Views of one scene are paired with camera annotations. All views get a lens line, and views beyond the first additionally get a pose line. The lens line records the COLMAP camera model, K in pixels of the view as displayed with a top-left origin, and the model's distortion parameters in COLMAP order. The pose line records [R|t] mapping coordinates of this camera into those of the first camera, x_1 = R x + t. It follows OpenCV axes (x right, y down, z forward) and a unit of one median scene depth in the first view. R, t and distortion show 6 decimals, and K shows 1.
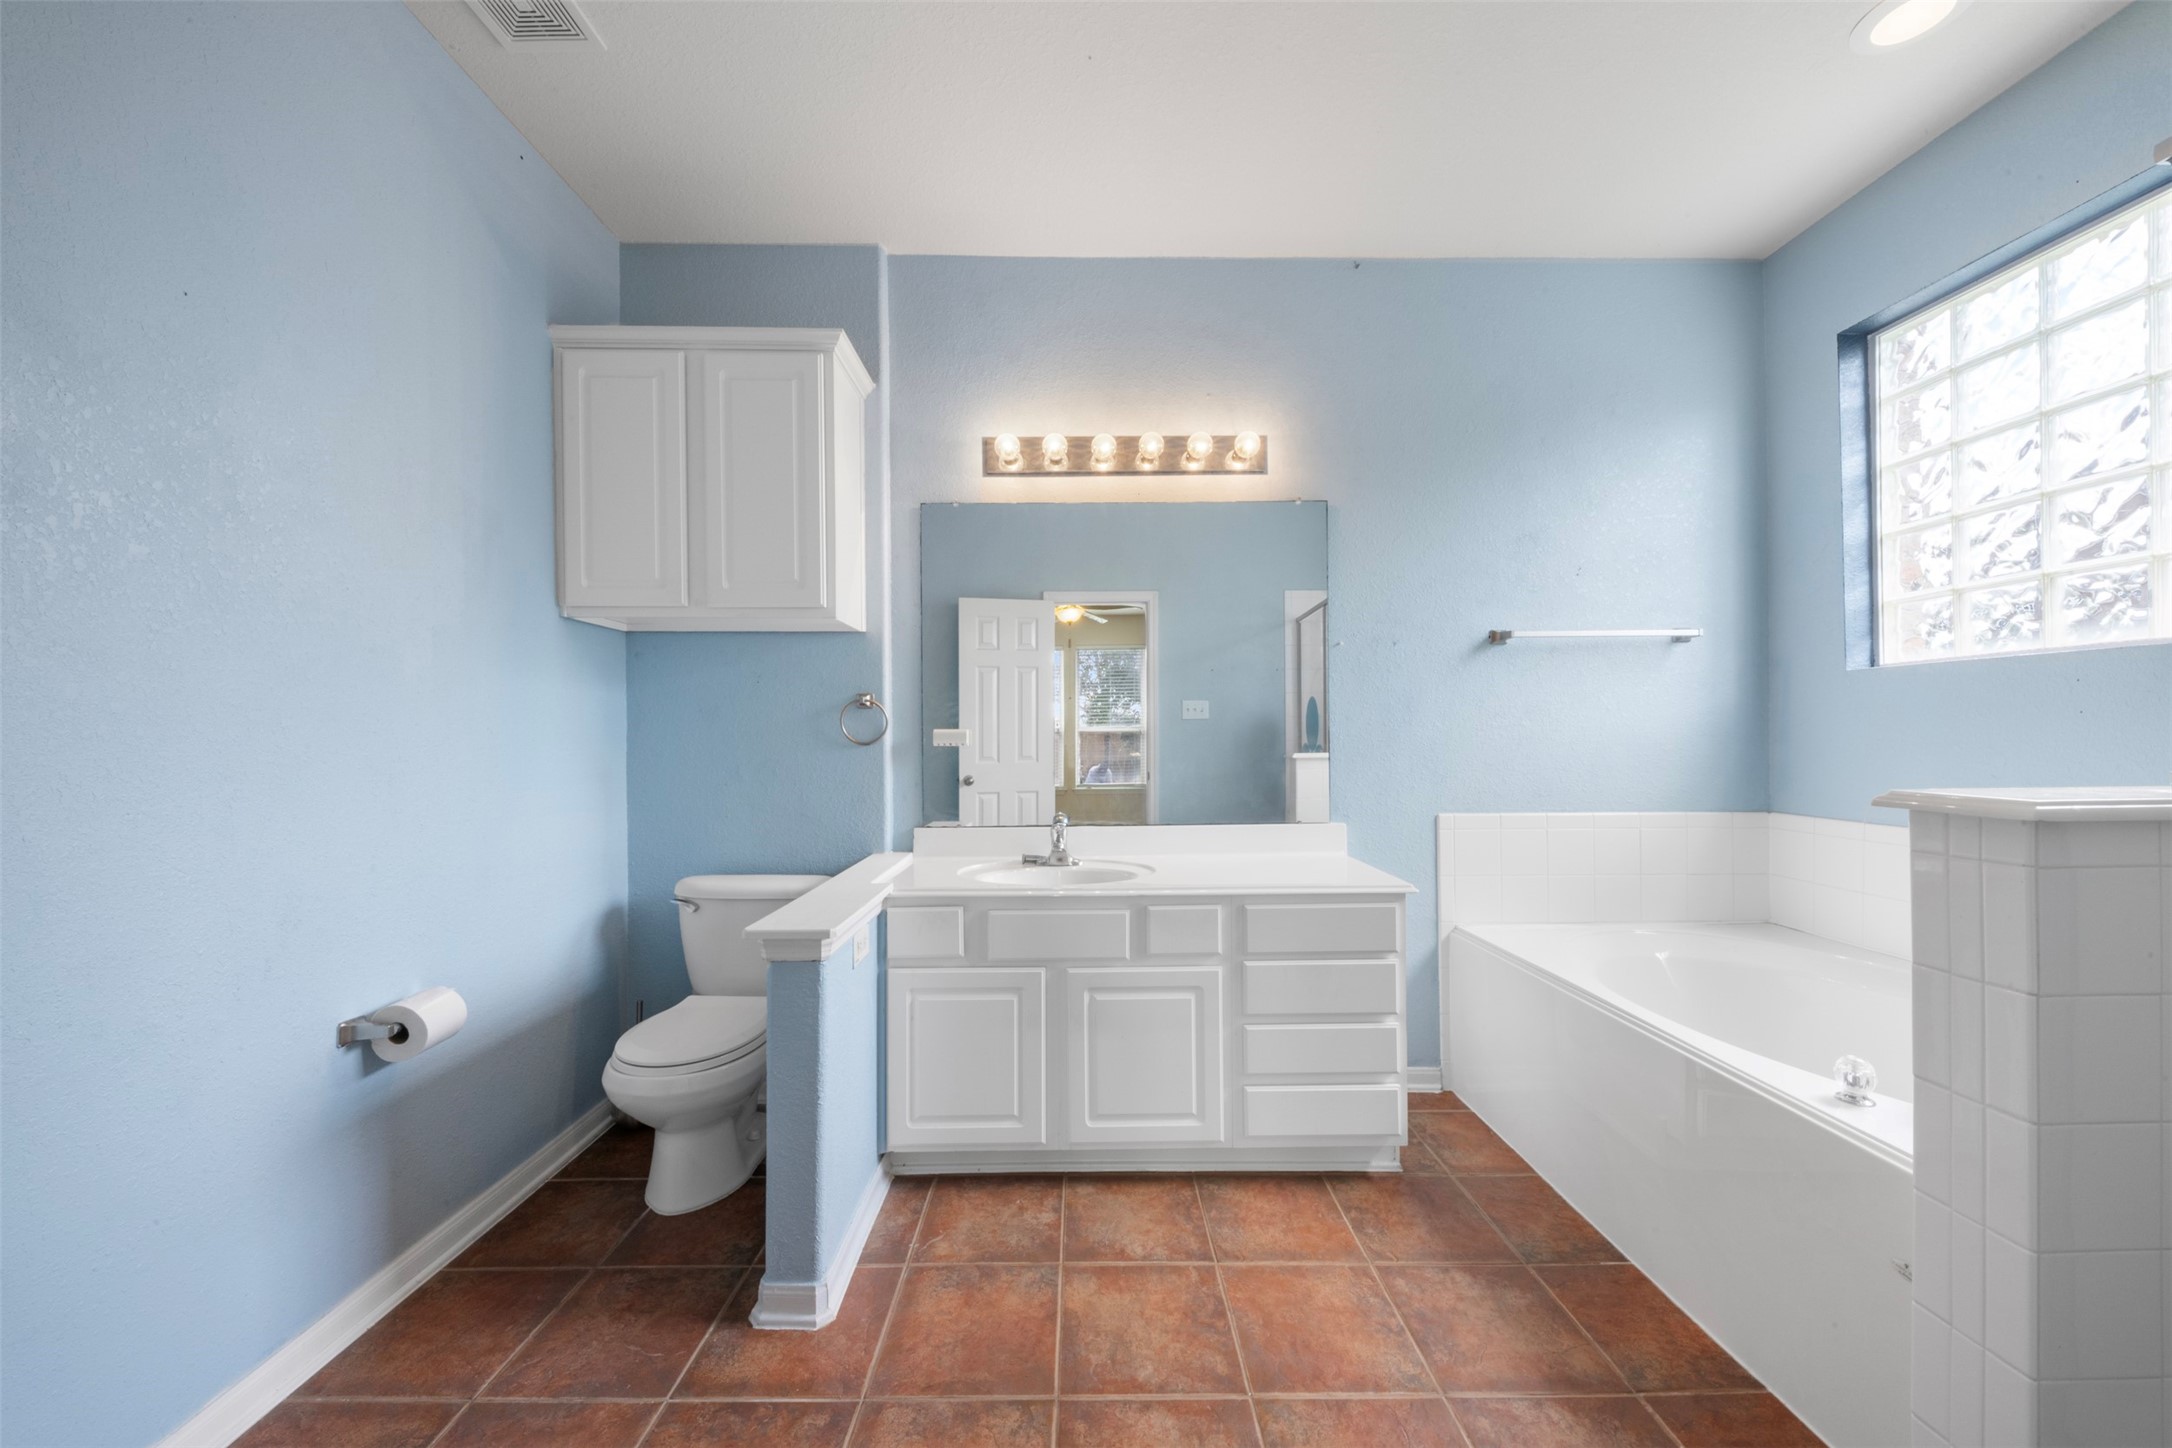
lens RADIAL K [[759.5, 0, 1083.0], [0, 759.5, 749.8], [0, 0, 1]] dist [0.000816, -0.009093]
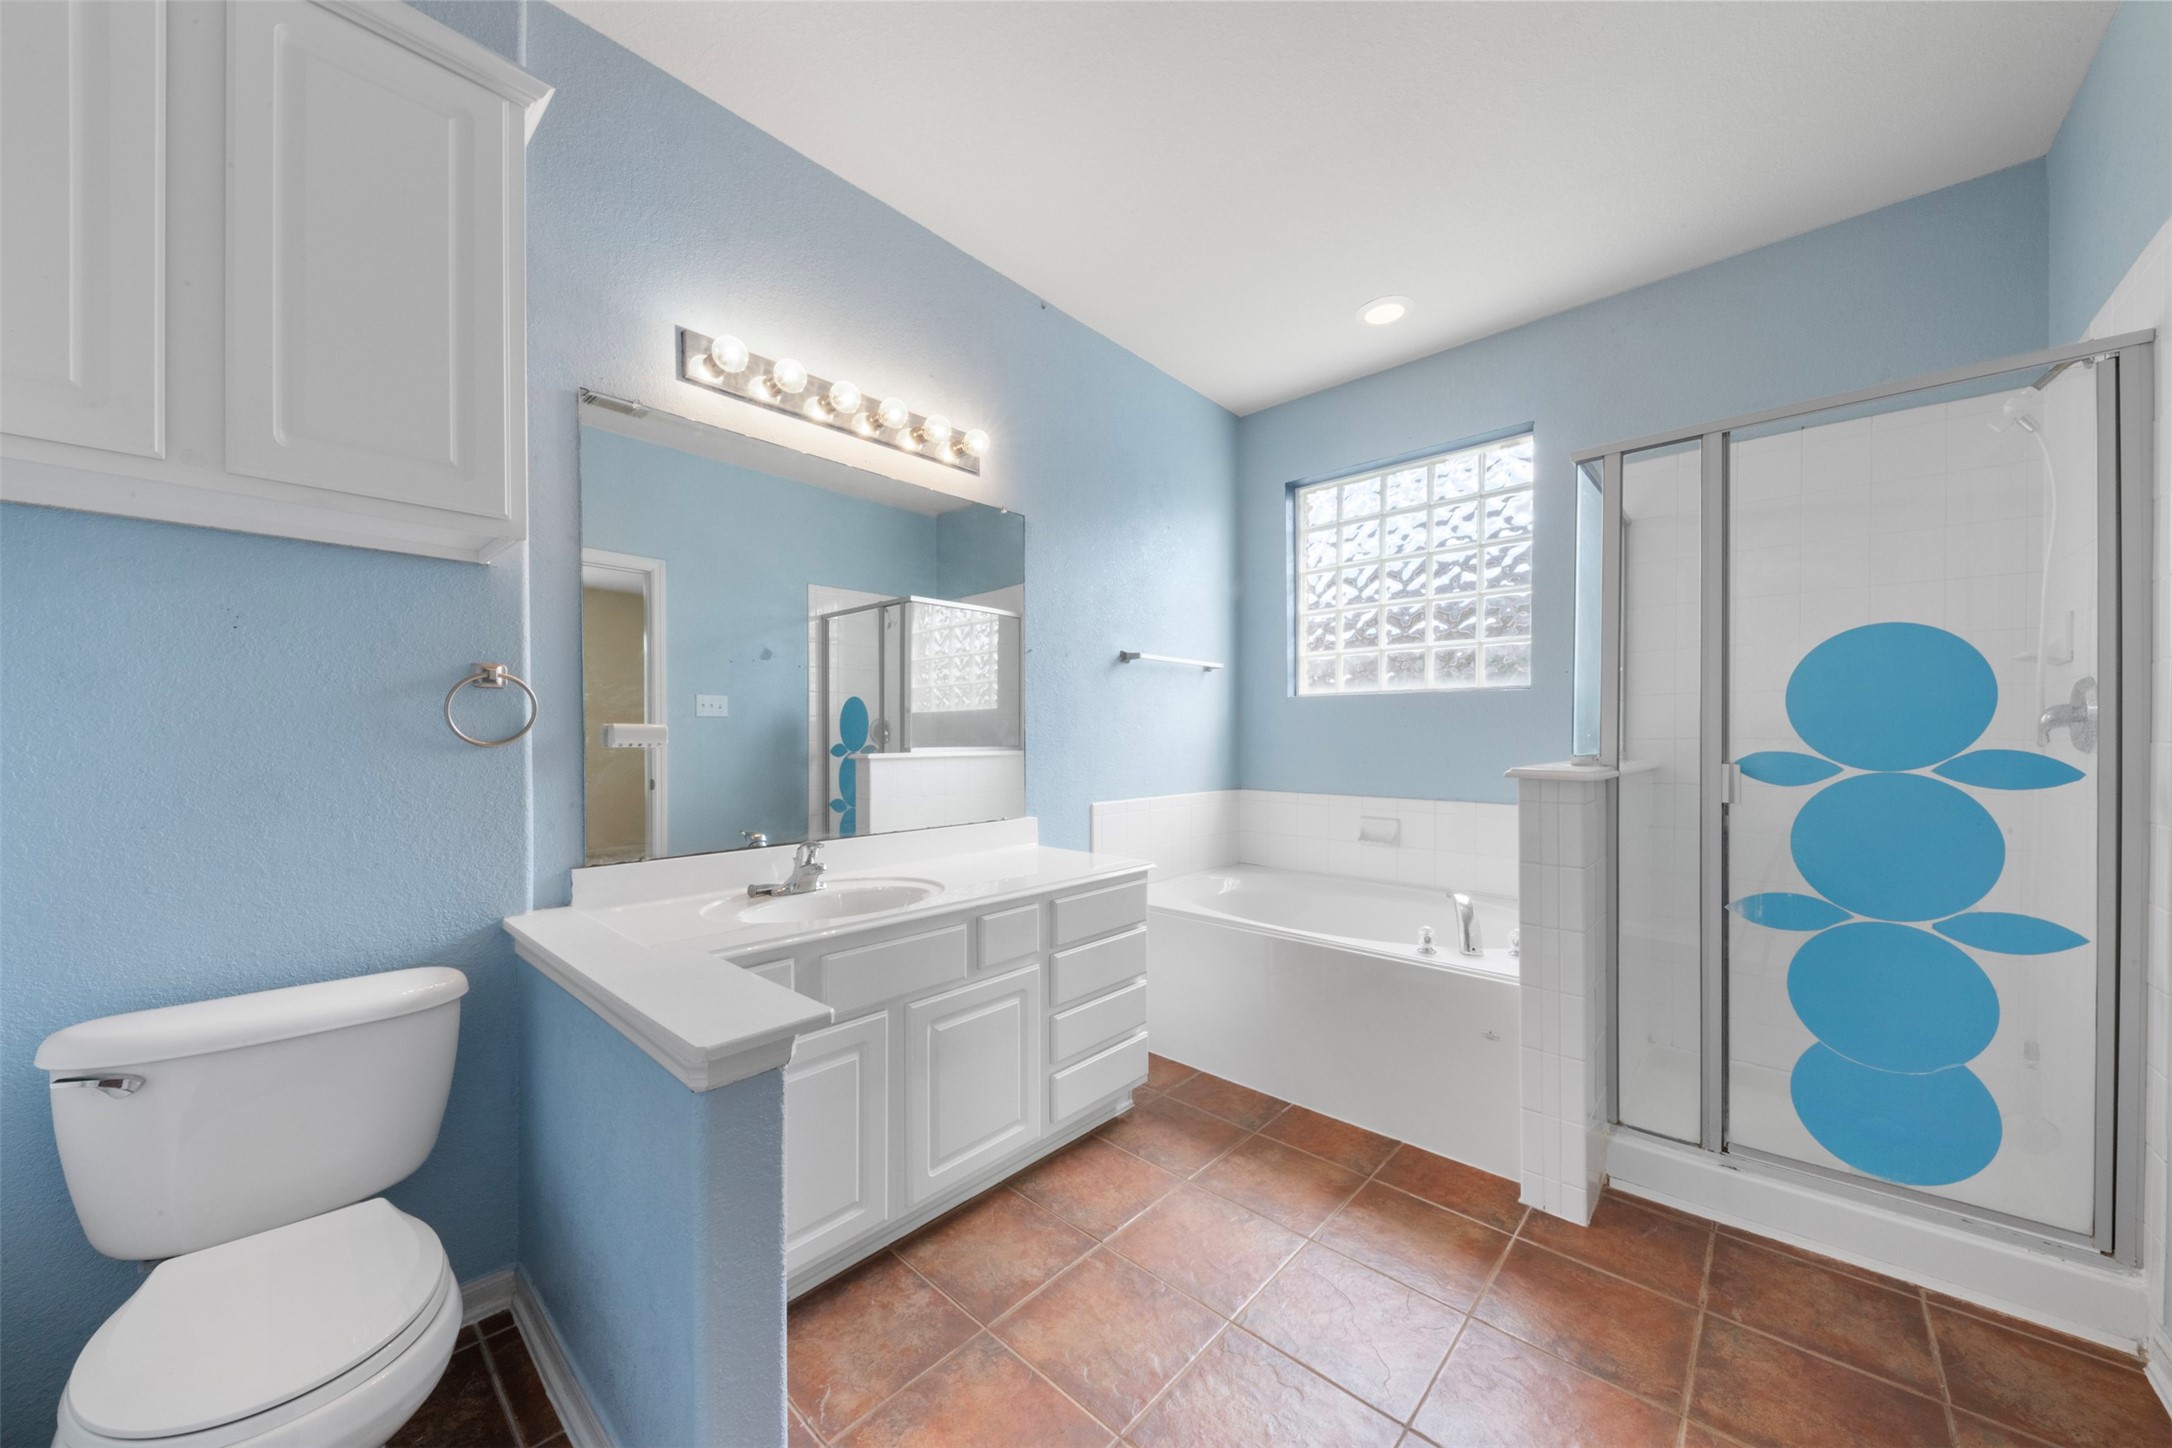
lens RADIAL K [[759.5, 0, 1083.0], [0, 759.5, 749.8], [0, 0, 1]] dist [0.000816, -0.009093]
pose [[0.673813, -0.006706, 0.738872, -0.520215], [0.006207, 0.999975, 0.003415, -0.002516], [-0.738876, 0.002285, 0.673837, 0.273252]]
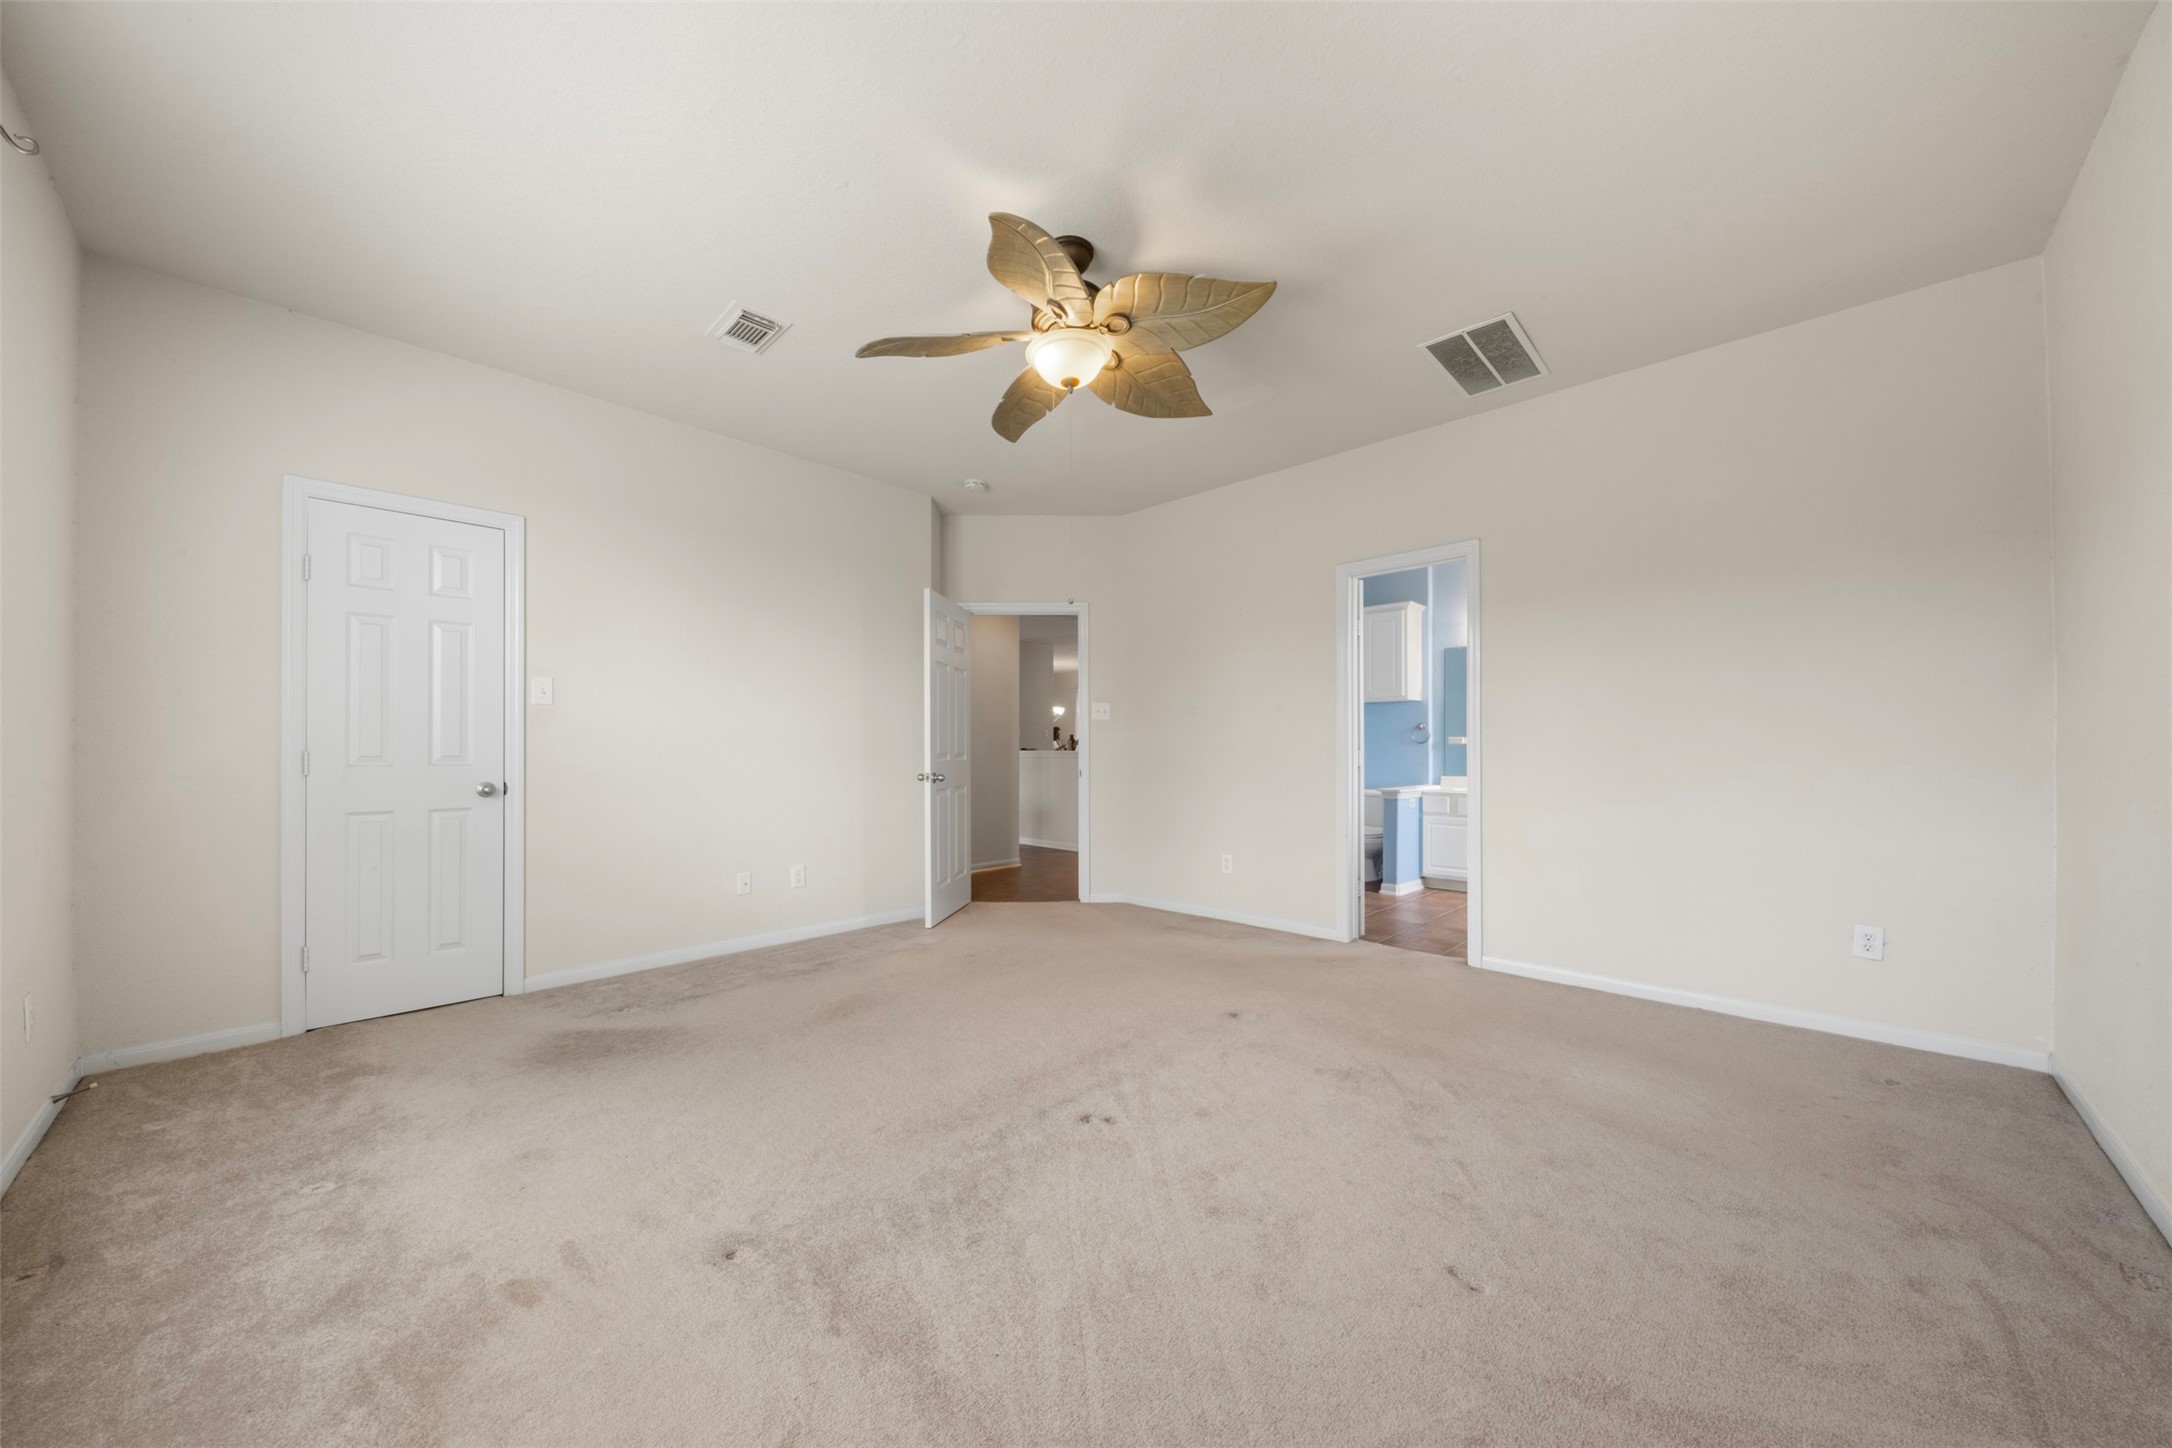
lens RADIAL K [[759.5, 0, 1083.0], [0, 759.5, 749.8], [0, 0, 1]] dist [0.000816, -0.009093]
pose [[0.716480, -0.000346, -0.697608, 0.892239], [-0.007650, 0.999936, -0.008352, 0.059058], [0.697566, 0.011321, 0.716431, -2.142717]]
